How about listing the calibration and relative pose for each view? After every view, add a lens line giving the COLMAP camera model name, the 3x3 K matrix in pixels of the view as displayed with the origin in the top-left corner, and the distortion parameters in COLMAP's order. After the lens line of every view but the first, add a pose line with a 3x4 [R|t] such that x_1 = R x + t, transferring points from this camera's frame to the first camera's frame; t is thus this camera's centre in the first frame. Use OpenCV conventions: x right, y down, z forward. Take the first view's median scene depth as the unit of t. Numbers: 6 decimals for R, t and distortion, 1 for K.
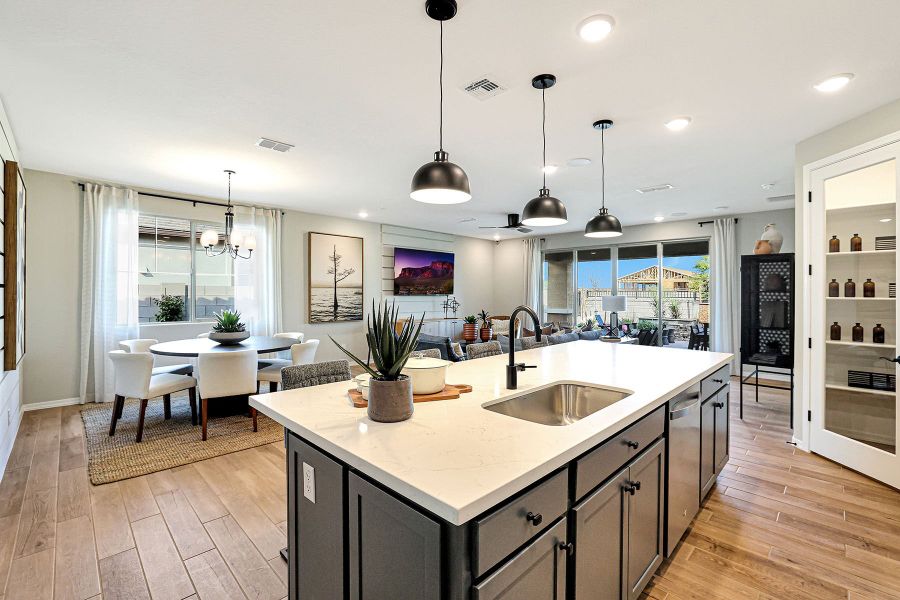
lens RADIAL K [[386.6, 0, 464.8], [0, 386.6, 289.0], [0, 0, 1]] dist [-0.038486, 0.009662]
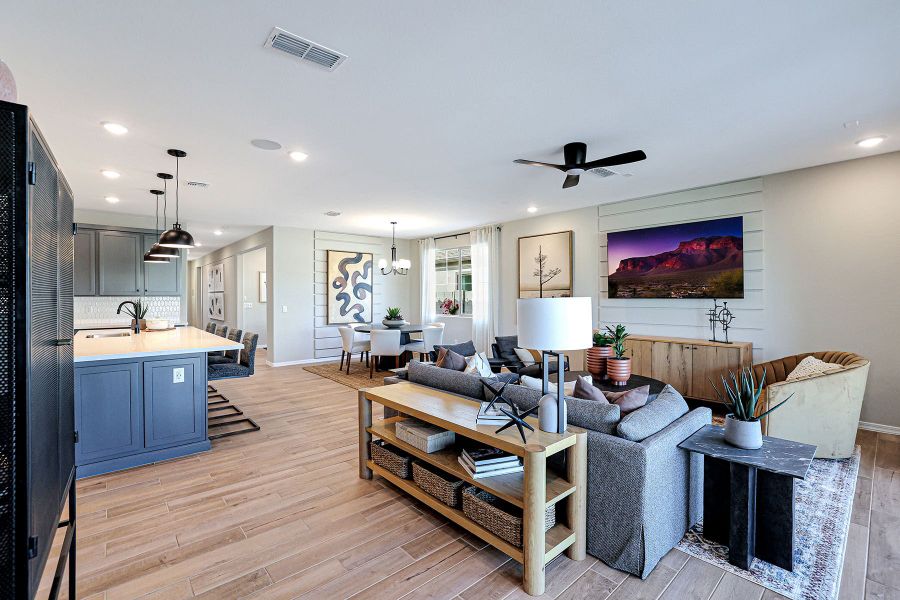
lens RADIAL K [[424.7, 0, 483.4], [0, 424.7, 295.6], [0, 0, 1]] dist [-0.000808, -0.006378]
pose [[-0.043375, -0.007665, -0.999029, 0.691251], [0.012264, 0.999891, -0.008204, 0.016141], [0.998984, -0.012608, -0.043276, 0.852949]]
